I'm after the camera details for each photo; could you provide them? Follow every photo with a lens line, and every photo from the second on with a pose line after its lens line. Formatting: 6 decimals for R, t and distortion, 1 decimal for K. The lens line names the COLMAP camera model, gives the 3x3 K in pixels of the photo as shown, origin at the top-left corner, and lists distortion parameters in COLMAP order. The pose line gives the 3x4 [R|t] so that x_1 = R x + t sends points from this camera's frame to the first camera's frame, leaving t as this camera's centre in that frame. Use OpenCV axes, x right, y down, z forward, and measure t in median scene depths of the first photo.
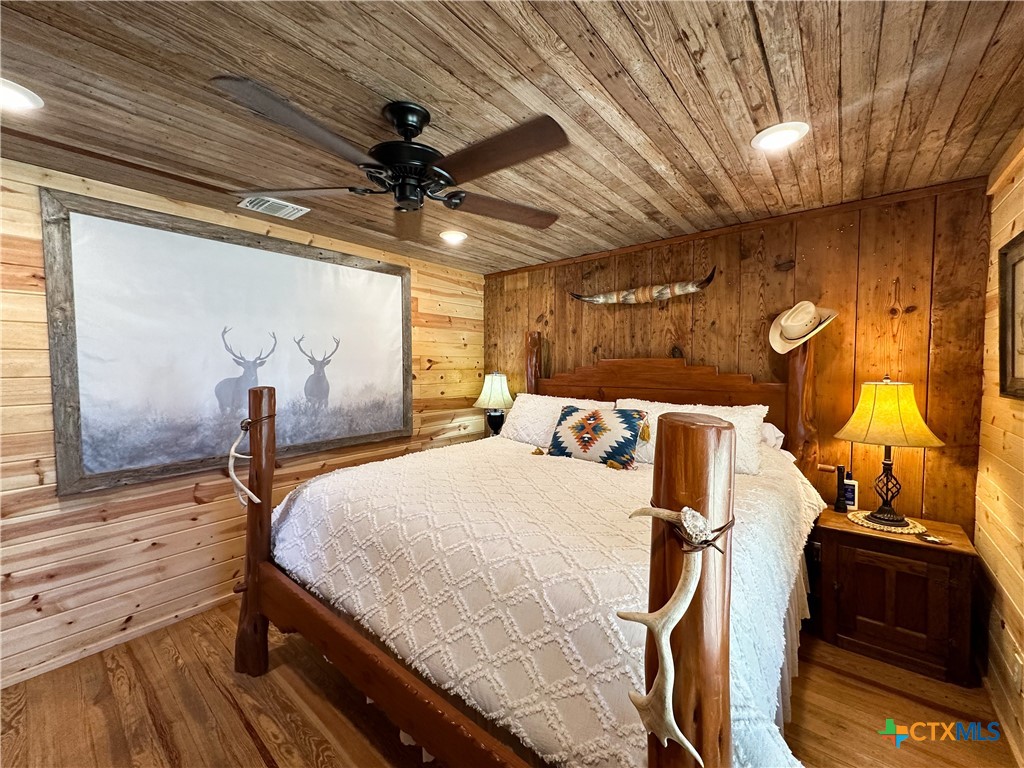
lens RADIAL K [[407.3, 0, 512.2], [0, 407.3, 384.7], [0, 0, 1]] dist [-0.000958, -0.000029]
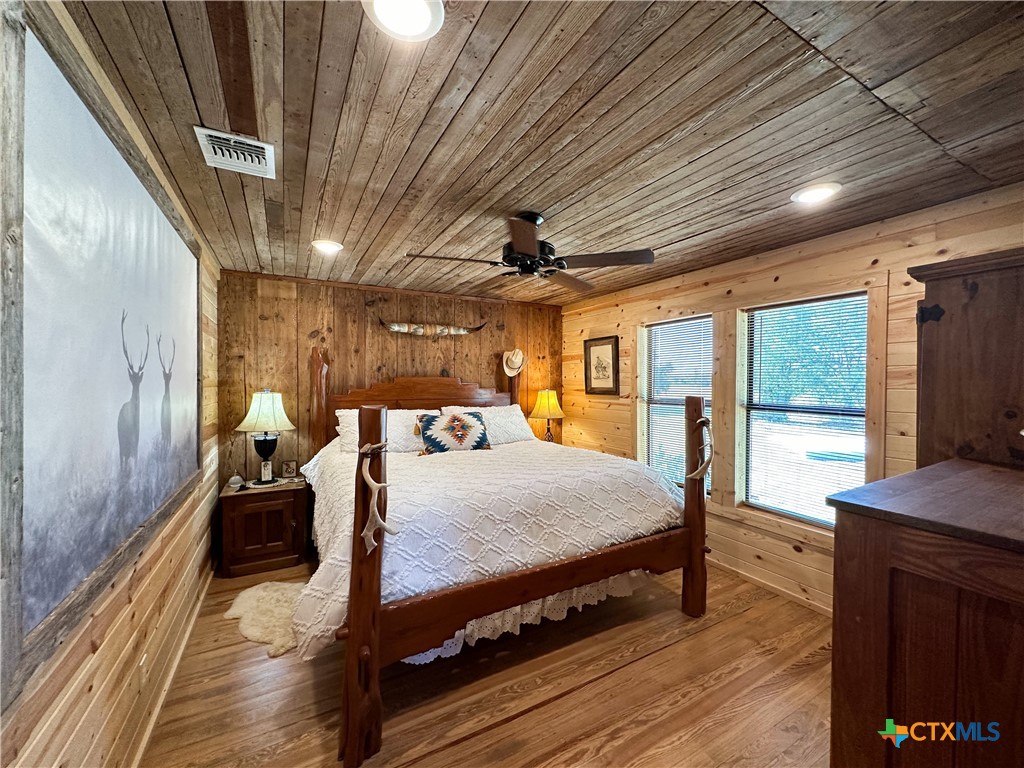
lens RADIAL K [[407.3, 0, 512.2], [0, 407.3, 384.7], [0, 0, 1]] dist [-0.000958, -0.000029]
pose [[0.368795, -0.002056, 0.929508, -0.812797], [0.041515, 0.999036, -0.014262, -0.009052], [-0.928583, 0.043848, 0.368525, 0.248406]]
